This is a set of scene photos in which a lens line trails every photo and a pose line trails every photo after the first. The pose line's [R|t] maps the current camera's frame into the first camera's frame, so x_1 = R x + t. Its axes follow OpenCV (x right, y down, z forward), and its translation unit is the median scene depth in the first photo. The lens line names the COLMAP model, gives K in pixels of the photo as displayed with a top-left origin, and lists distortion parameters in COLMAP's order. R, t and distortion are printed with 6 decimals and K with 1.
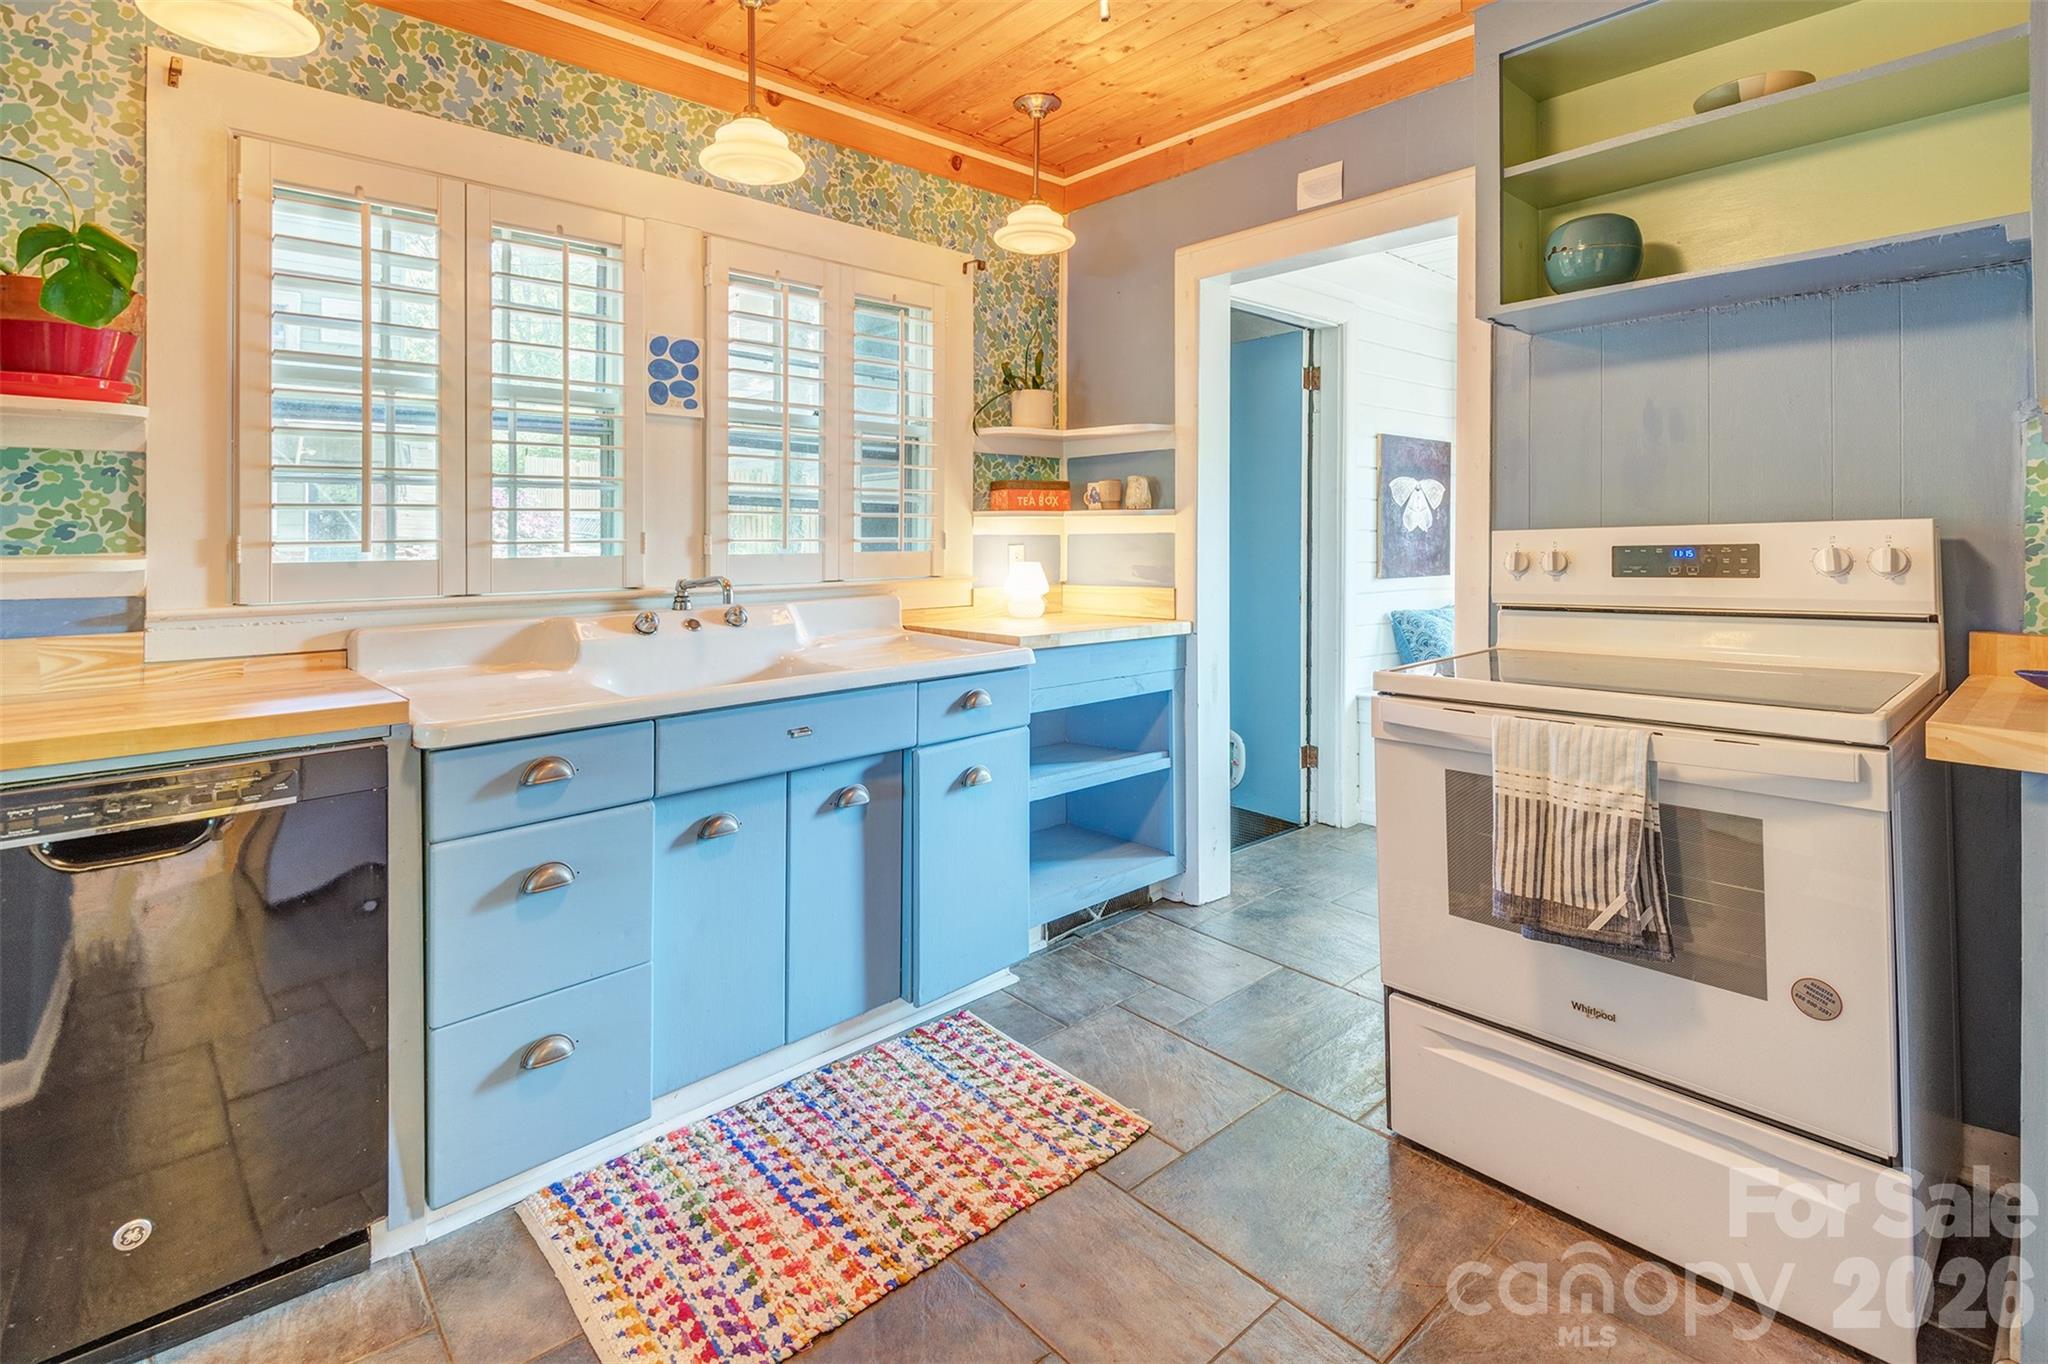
lens RADIAL K [[897.6, 0, 1021.5], [0, 897.6, 545.1], [0, 0, 1]] dist [-0.000921, -0.000764]
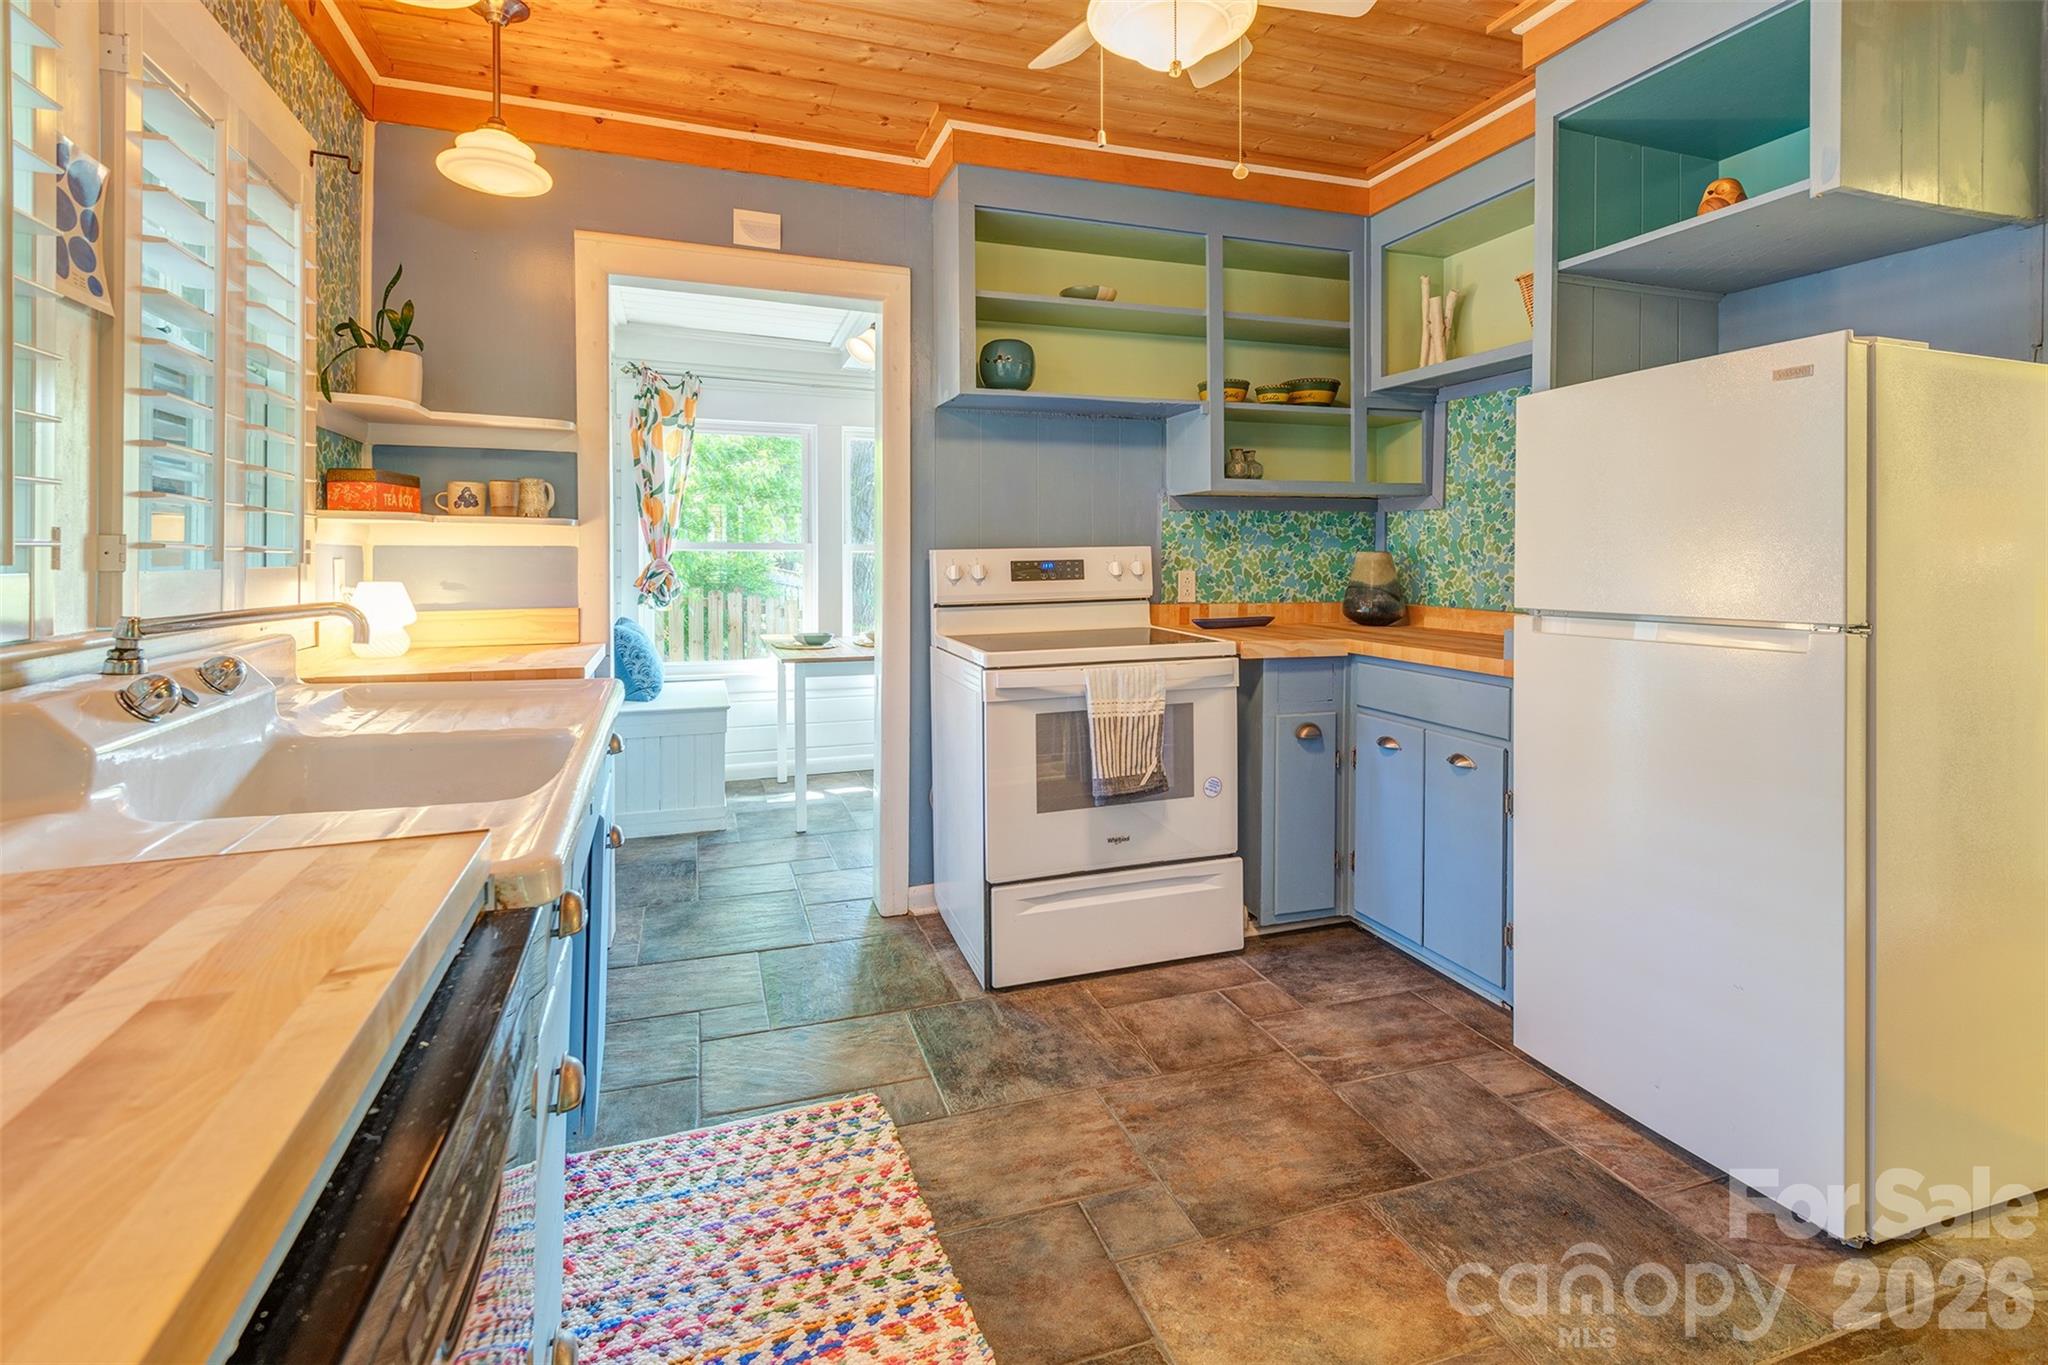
lens RADIAL K [[897.6, 0, 1021.5], [0, 897.6, 545.6], [0, 0, 1]] dist [-0.000921, -0.000764]
pose [[0.397511, 0.014376, 0.917485, -0.730789], [-0.000449, 0.999880, -0.015472, -0.001577], [-0.917597, 0.005738, 0.397470, 0.370333]]
